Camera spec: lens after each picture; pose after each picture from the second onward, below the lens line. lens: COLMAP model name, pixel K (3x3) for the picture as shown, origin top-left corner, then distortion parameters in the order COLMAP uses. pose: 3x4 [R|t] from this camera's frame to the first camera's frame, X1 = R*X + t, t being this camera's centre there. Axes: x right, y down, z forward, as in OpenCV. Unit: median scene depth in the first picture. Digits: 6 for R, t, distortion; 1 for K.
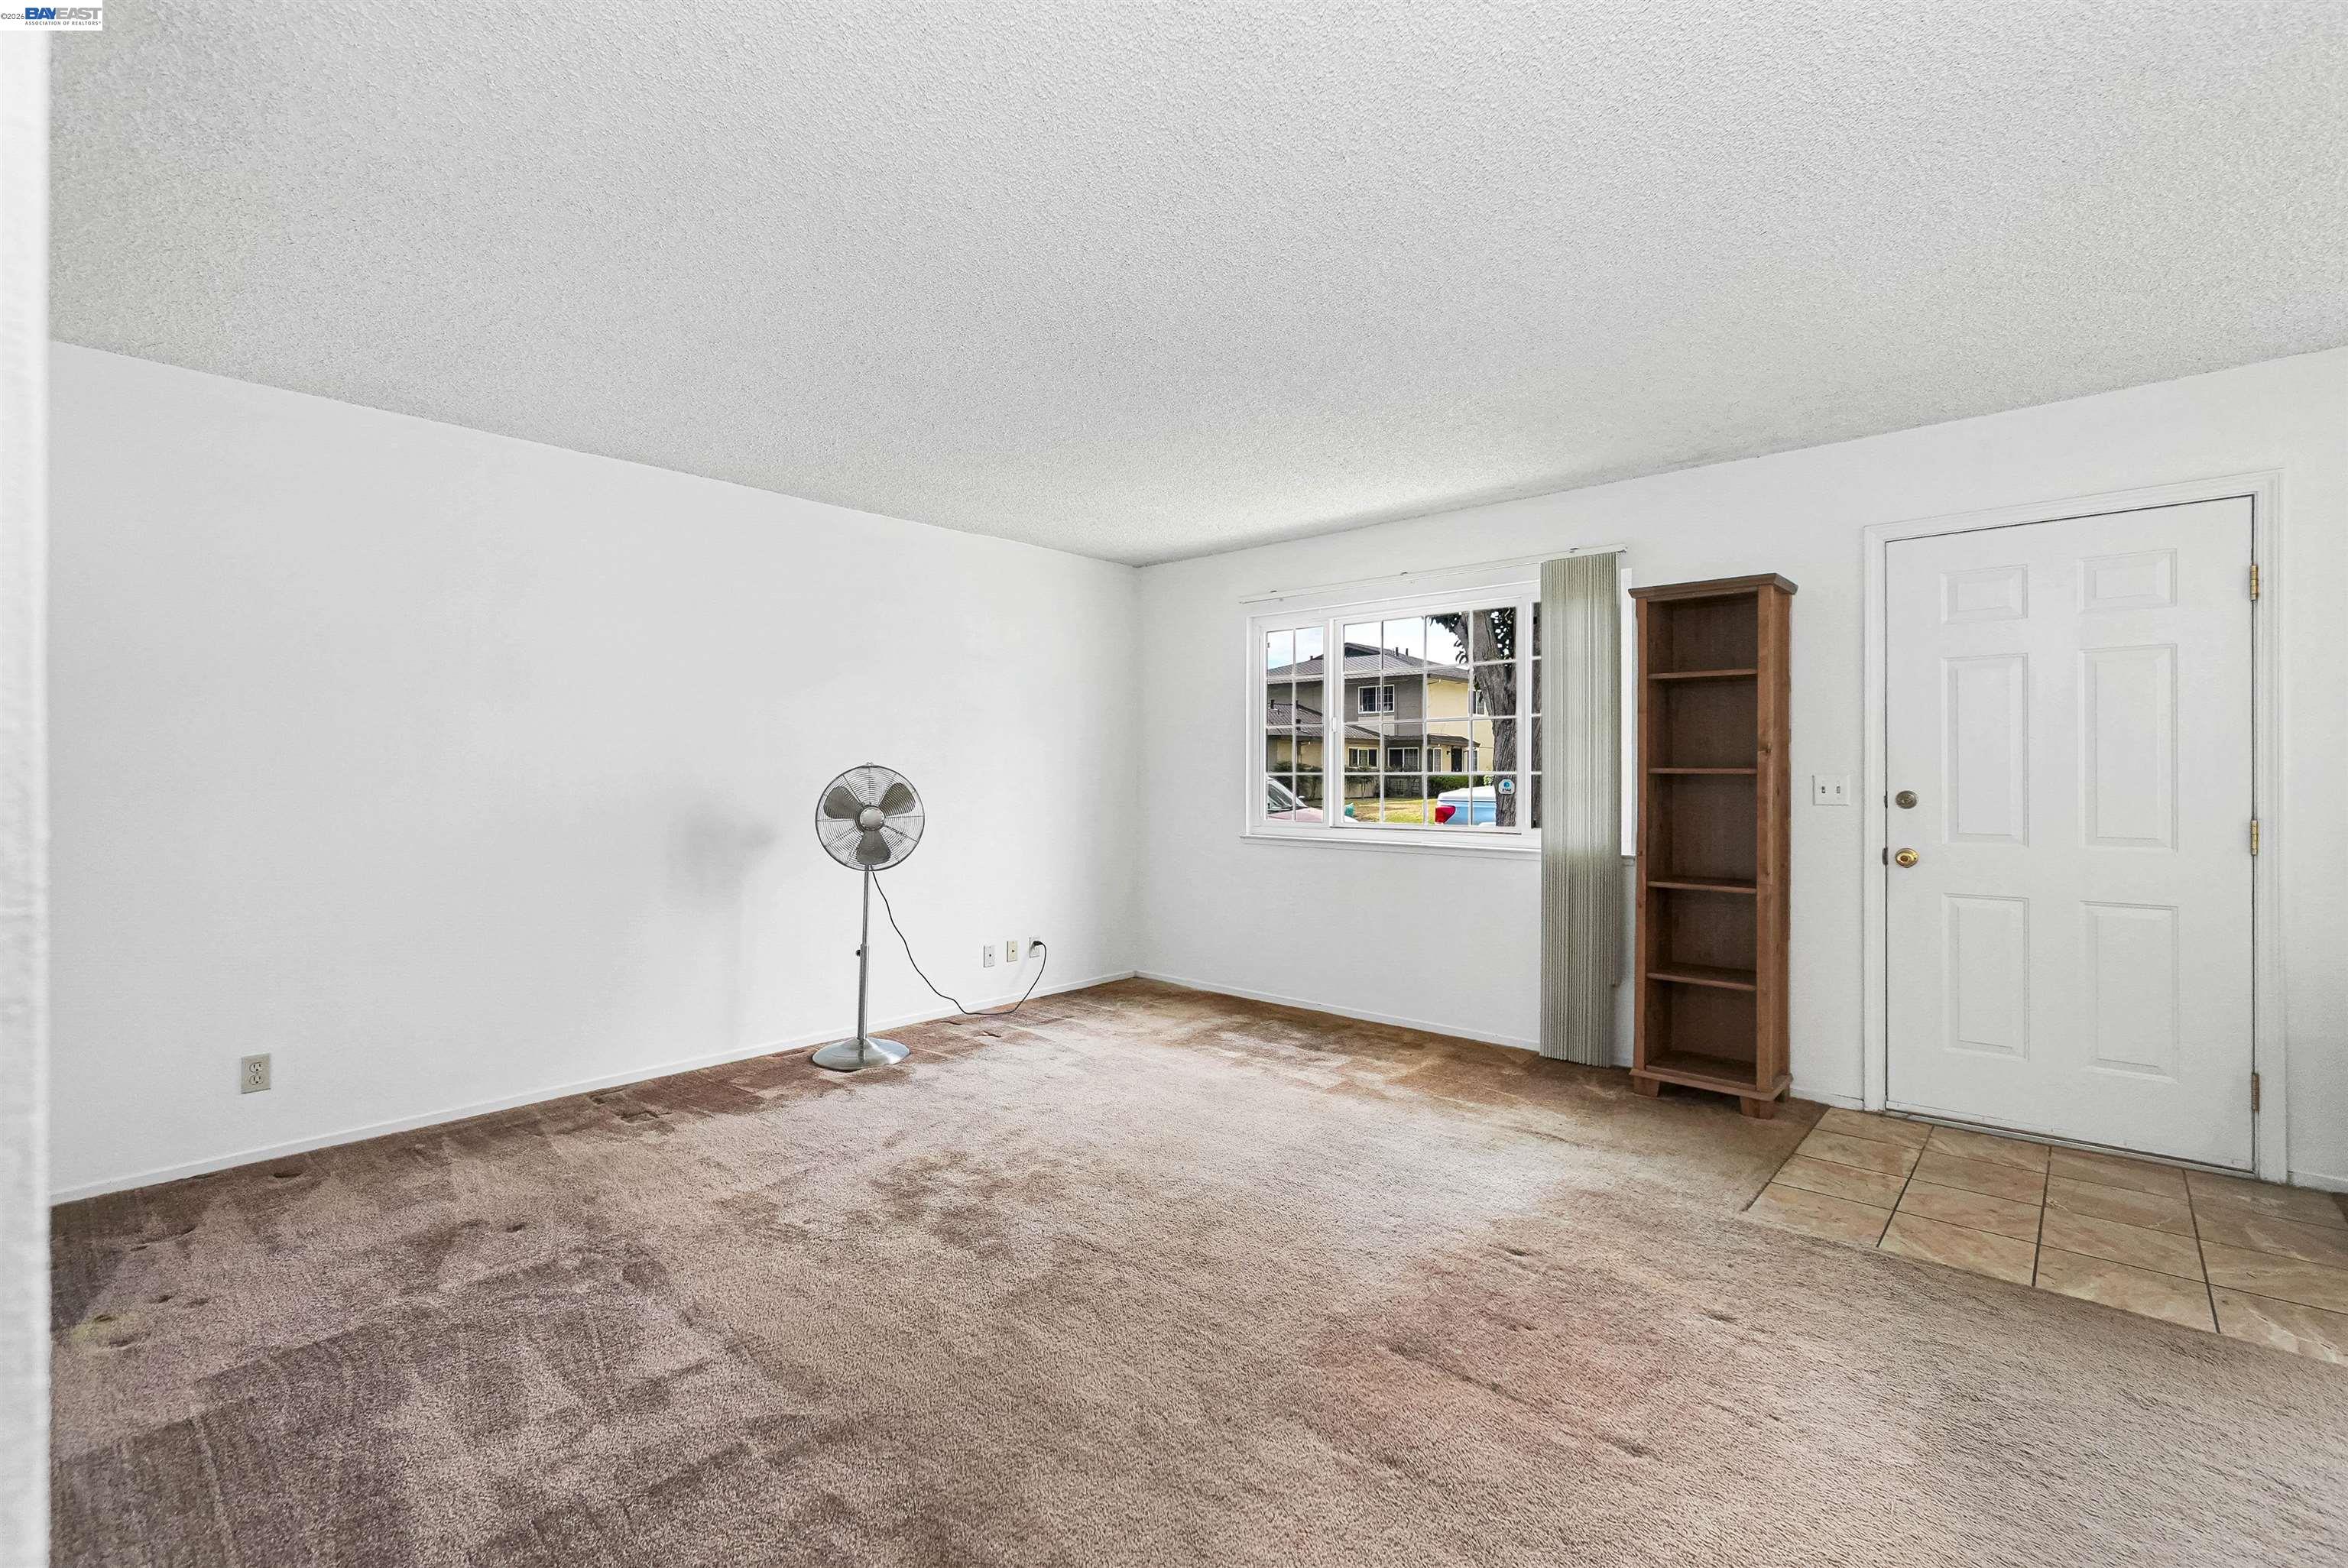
lens RADIAL K [[1034.5, 0, 1179.1], [0, 1034.5, 779.6], [0, 0, 1]] dist [-0.003183, 0.001356]
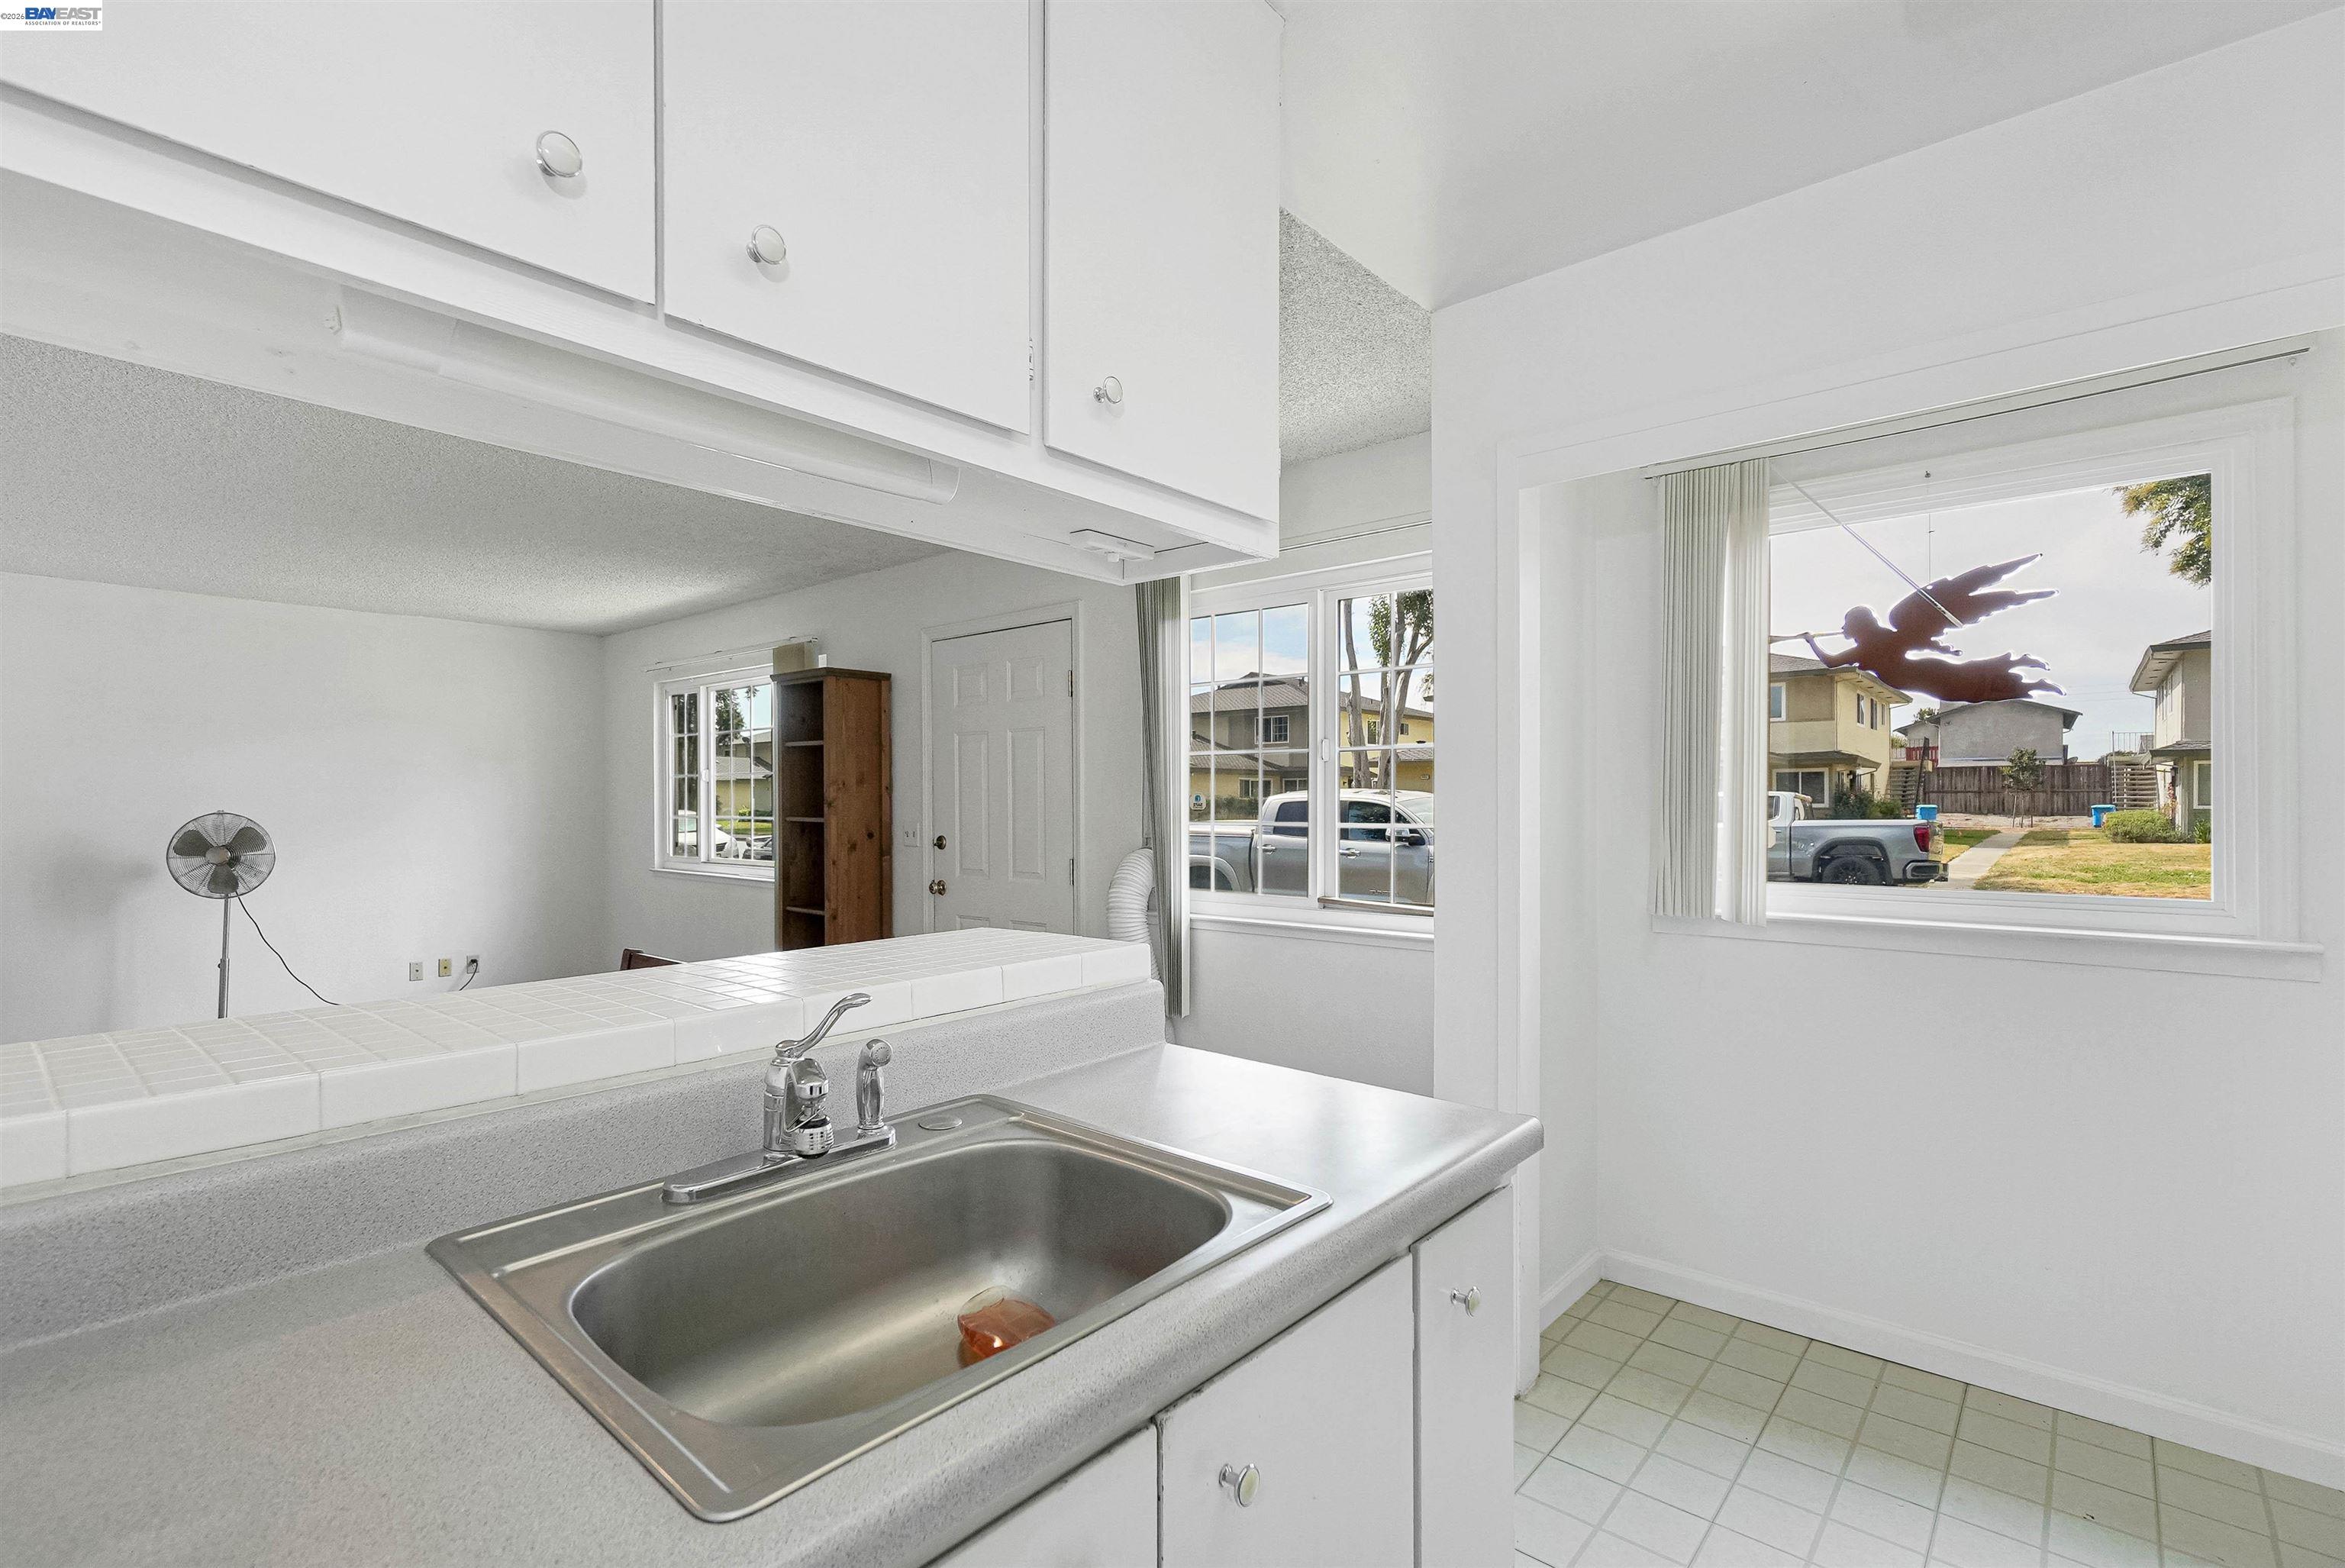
lens RADIAL K [[1074.2, 0, 1162.8], [0, 1074.2, 802.5], [0, 0, 1]] dist [0.000455, 0.001654]
pose [[0.999982, 0.000956, 0.005868, 0.938165], [-0.000923, 0.999984, -0.005592, -0.023078], [-0.005873, 0.005586, 0.999967, -0.331798]]
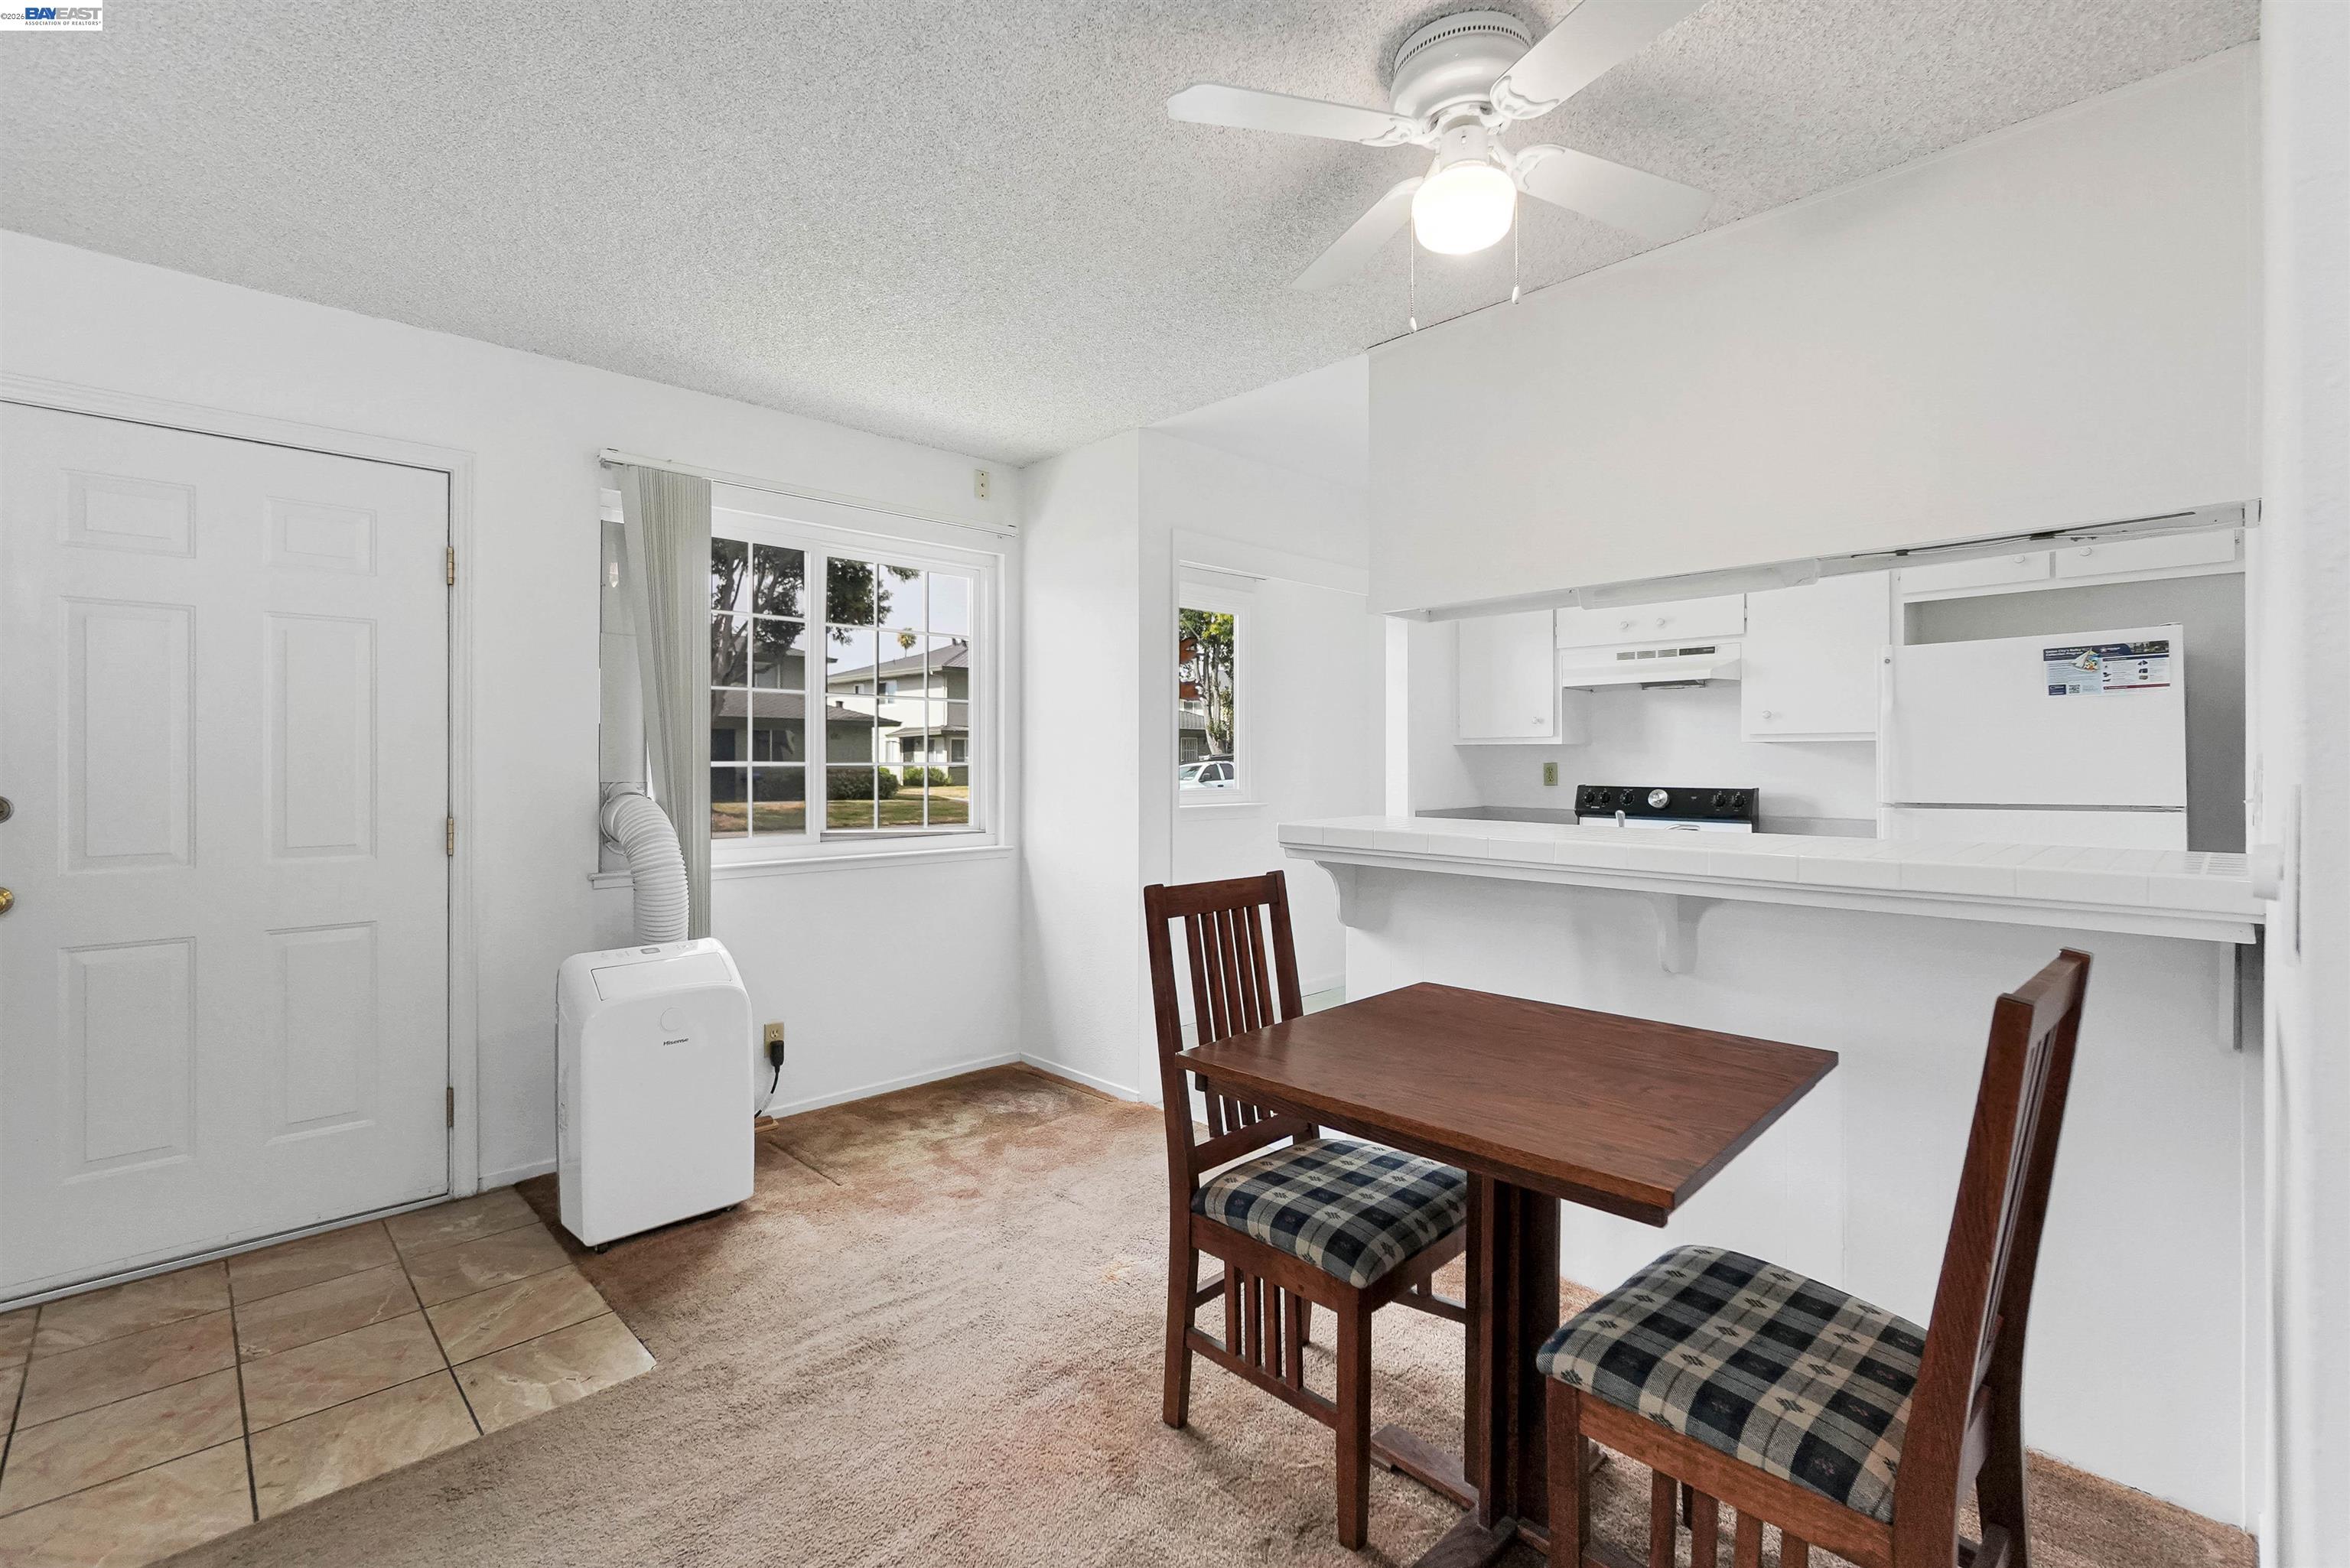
lens RADIAL K [[1042.9, 0, 1171.6], [0, 1042.9, 761.2], [0, 0, 1]] dist [-0.002832, 0.000994]
pose [[0.076621, 0.005086, 0.997047, 0.119117], [0.005064, 0.999972, -0.005490, -0.003568], [-0.997047, 0.005469, 0.076593, 0.221383]]
